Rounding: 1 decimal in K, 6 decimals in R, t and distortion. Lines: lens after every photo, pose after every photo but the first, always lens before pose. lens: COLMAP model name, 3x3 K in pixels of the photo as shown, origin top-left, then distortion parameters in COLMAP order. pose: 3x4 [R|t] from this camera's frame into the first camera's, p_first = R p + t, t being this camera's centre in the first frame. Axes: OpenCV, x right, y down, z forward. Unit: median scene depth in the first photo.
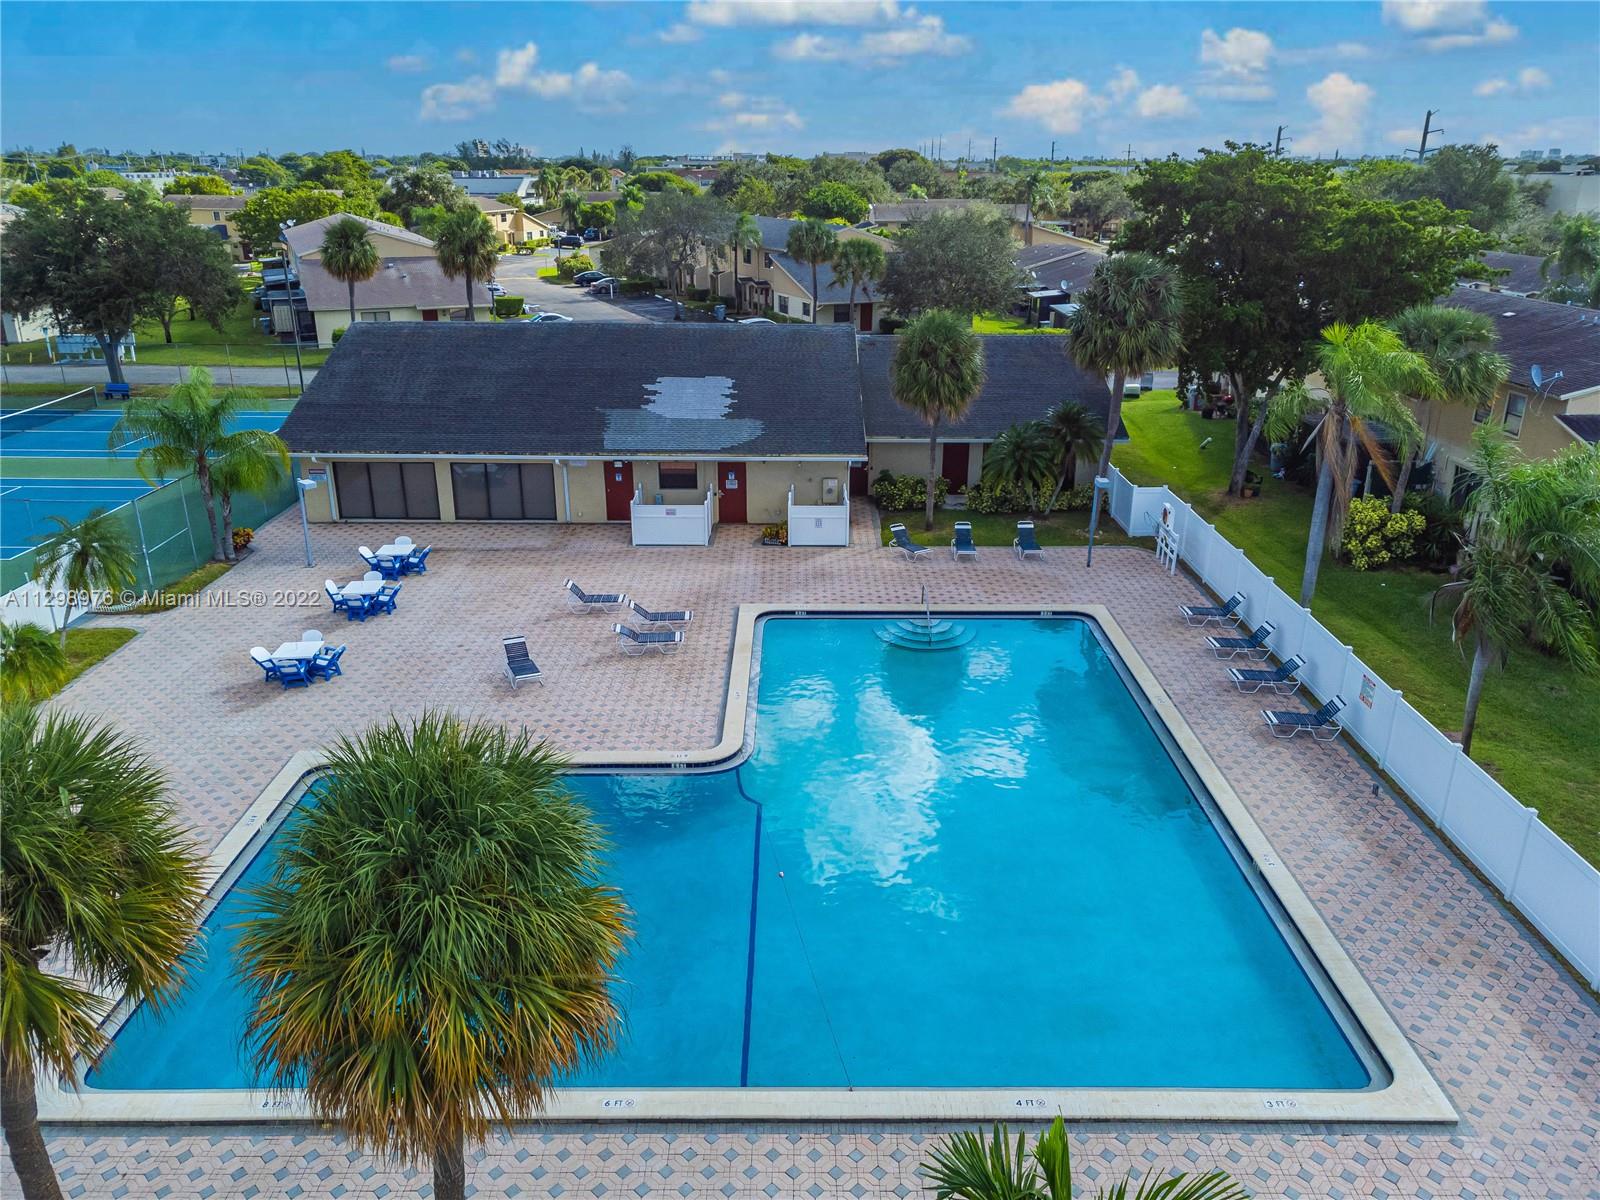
lens RADIAL K [[1187.8, 0, 800.0], [0, 1187.8, 600.0], [0, 0, 1]] dist [0.006574, 0.028804]
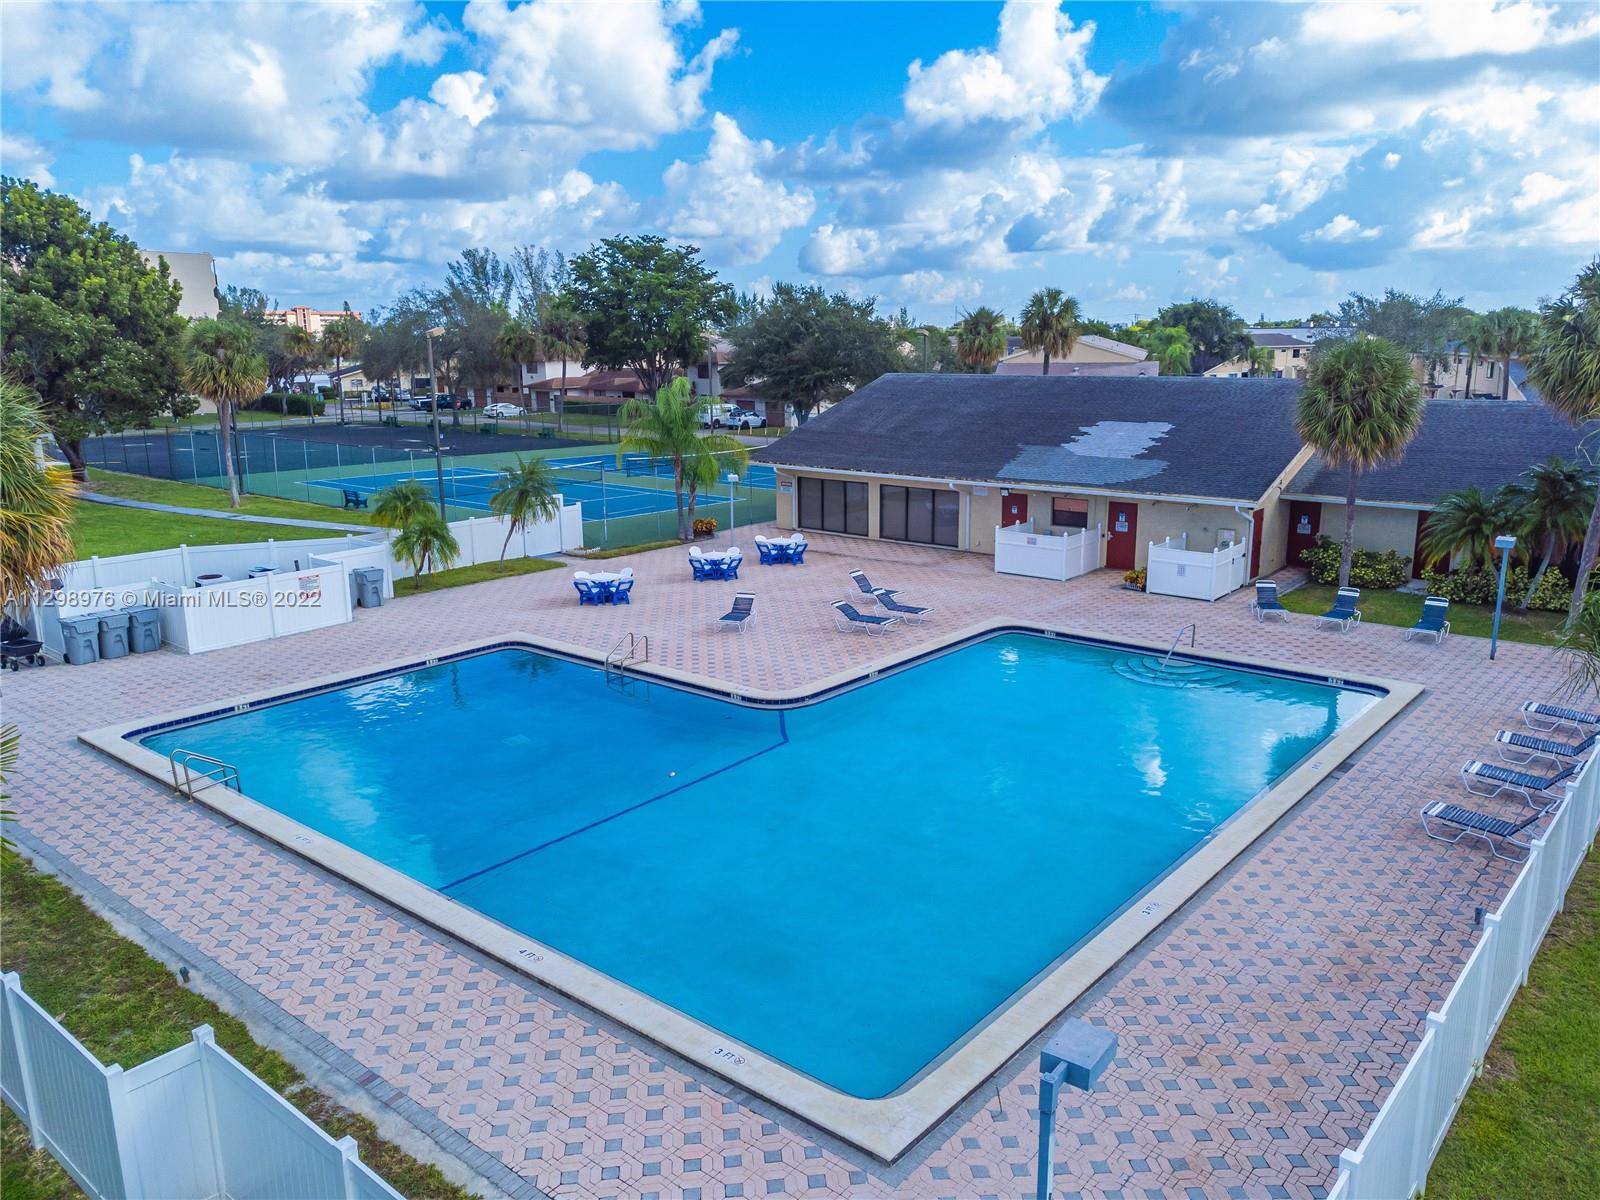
lens RADIAL K [[1171.9, 0, 801.3], [0, 1171.9, 633.5], [0, 0, 1]] dist [0.072712, -0.175625]
pose [[0.762589, 0.146863, -0.629991, 0.345234], [-0.210469, 0.977229, -0.026958, 0.061714], [0.611686, 0.153152, 0.776134, 0.148018]]
